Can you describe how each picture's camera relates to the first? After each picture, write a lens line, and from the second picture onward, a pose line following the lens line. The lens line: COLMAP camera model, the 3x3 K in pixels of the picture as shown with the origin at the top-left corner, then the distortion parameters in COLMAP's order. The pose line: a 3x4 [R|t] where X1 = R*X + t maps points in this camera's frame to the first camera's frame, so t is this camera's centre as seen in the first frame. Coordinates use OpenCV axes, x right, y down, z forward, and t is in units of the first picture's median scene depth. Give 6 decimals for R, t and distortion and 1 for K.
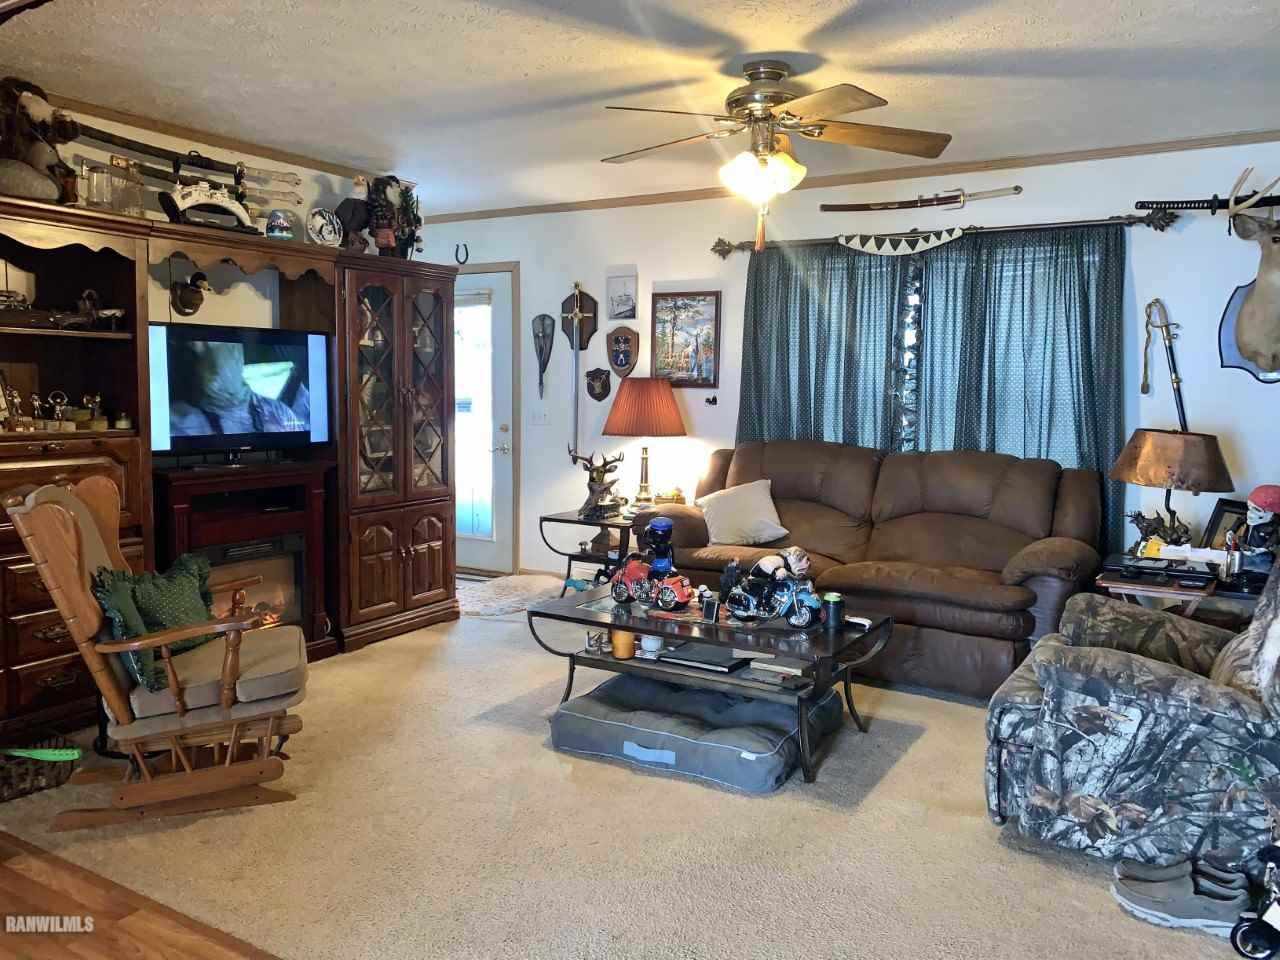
lens RADIAL K [[975.0, 0, 640.0], [0, 975.0, 477.3], [0, 0, 1]] dist [0.009432, -0.008475]
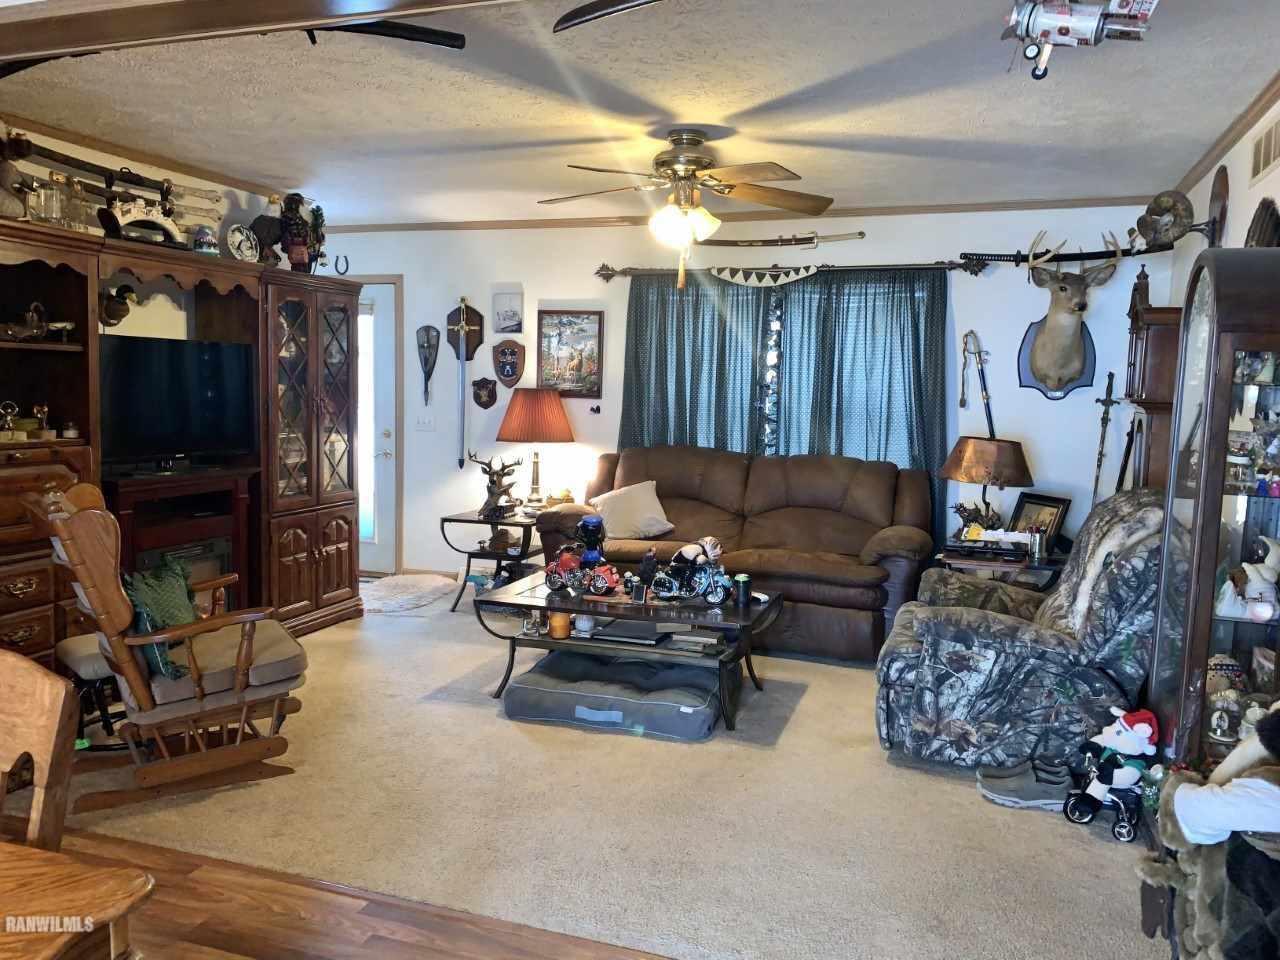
lens RADIAL K [[975.0, 0, 638.5], [0, 975.0, 483.9], [0, 0, 1]] dist [0.009432, -0.008475]
pose [[0.978546, -0.010805, 0.205746, -0.149180], [0.009633, 0.999931, 0.006697, -0.001998], [-0.205804, -0.004571, 0.978583, -0.128110]]
